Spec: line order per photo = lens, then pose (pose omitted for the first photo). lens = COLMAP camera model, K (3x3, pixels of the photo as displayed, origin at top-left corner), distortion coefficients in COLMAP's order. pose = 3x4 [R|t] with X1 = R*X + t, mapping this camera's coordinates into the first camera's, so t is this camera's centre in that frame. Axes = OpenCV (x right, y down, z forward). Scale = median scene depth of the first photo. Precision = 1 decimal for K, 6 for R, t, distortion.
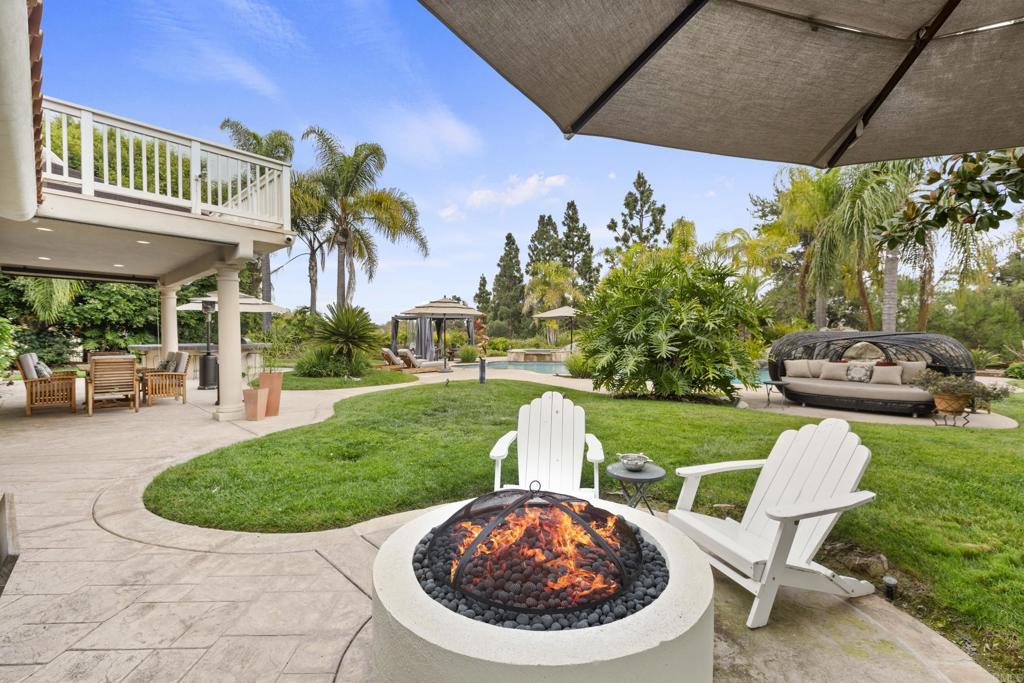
lens RADIAL K [[445.9, 0, 516.4], [0, 445.9, 343.9], [0, 0, 1]] dist [-0.001191, 0.000035]
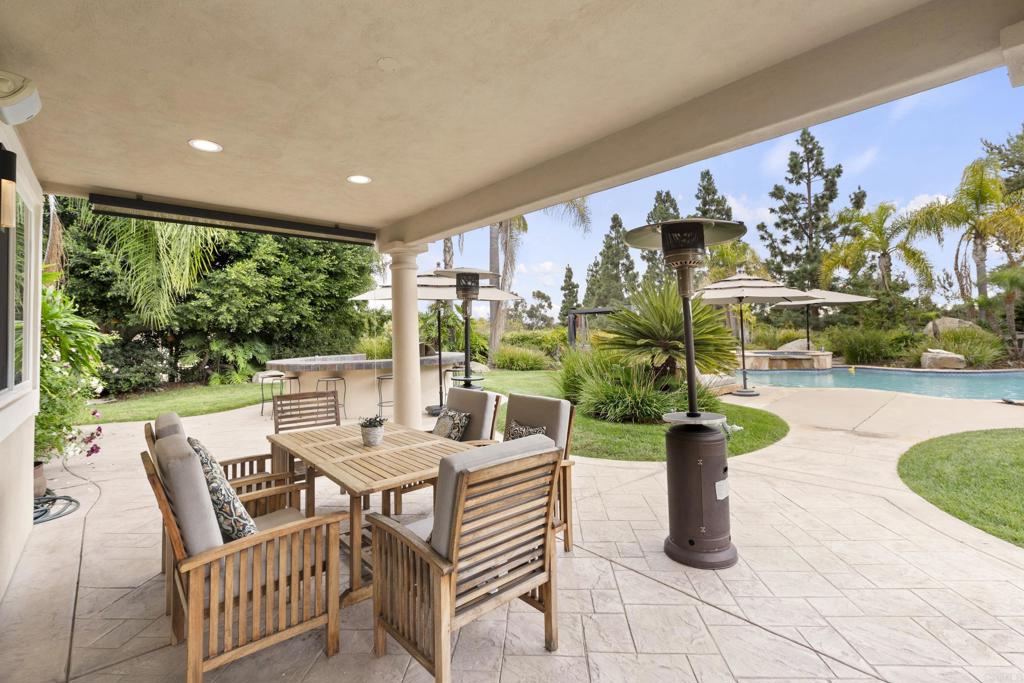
lens RADIAL K [[463.8, 0, 525.9], [0, 463.8, 313.6], [0, 0, 1]] dist [0.003141, 0.000146]
pose [[0.996308, -0.025822, -0.081881, -0.297836], [0.020802, 0.997885, -0.061578, -0.010658], [0.083298, 0.059647, 0.994738, 0.251419]]
